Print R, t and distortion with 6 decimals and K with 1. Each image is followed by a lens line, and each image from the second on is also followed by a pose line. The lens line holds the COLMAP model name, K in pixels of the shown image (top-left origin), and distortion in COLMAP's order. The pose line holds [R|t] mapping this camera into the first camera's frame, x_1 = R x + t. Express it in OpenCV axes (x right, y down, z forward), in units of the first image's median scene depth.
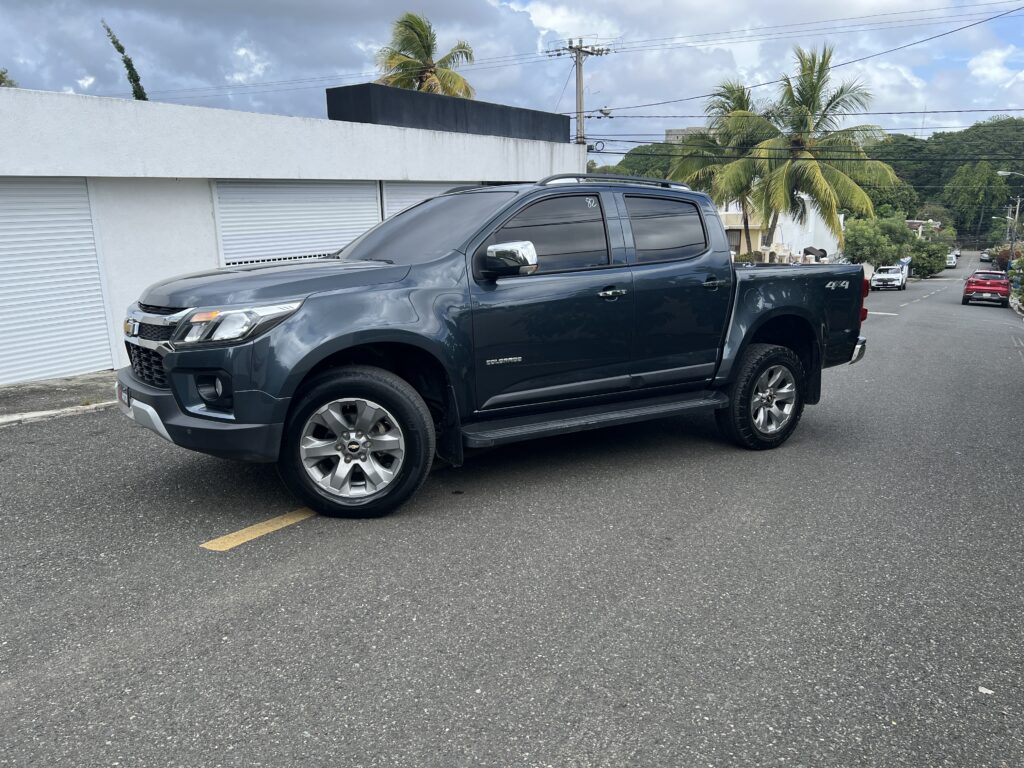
lens RADIAL K [[763.1, 0, 512.0], [0, 763.1, 384.0], [0, 0, 1]] dist [0.059525, -0.071315]
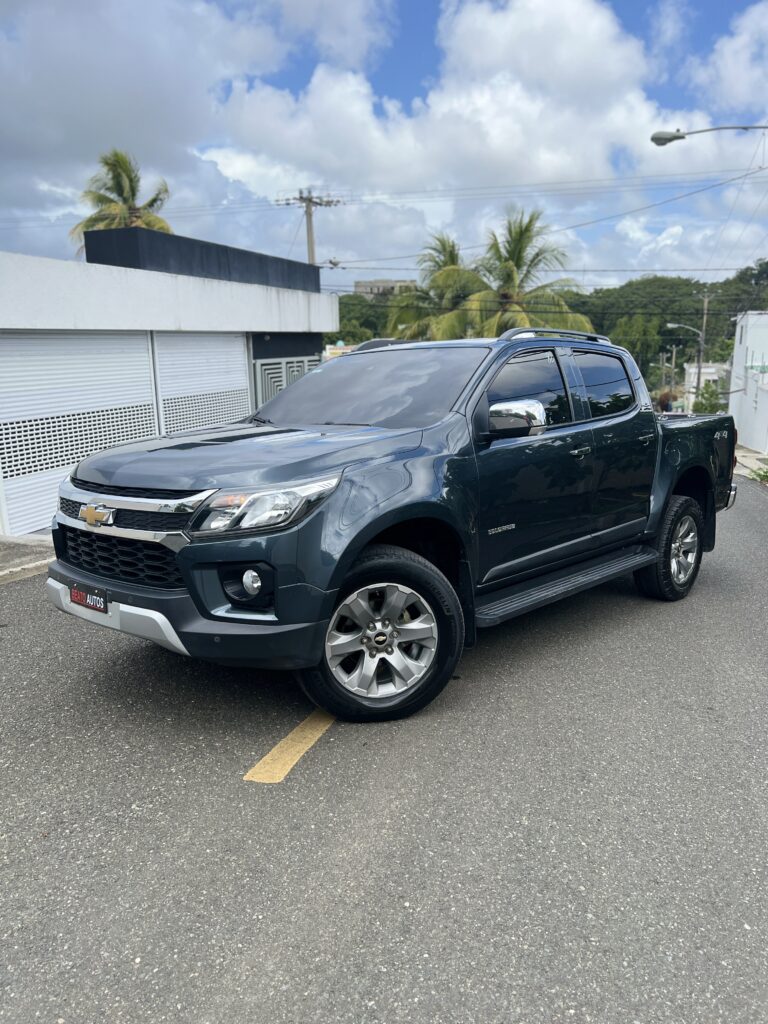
lens RADIAL K [[763.1, 0, 384.0], [0, 763.1, 512.0], [0, 0, 1]] dist [0.059525, -0.071315]
pose [[0.974987, -0.048224, 0.216966, -0.109354], [0.053888, 0.998341, -0.020258, -0.012569], [-0.215629, 0.031443, 0.975969, 0.041252]]
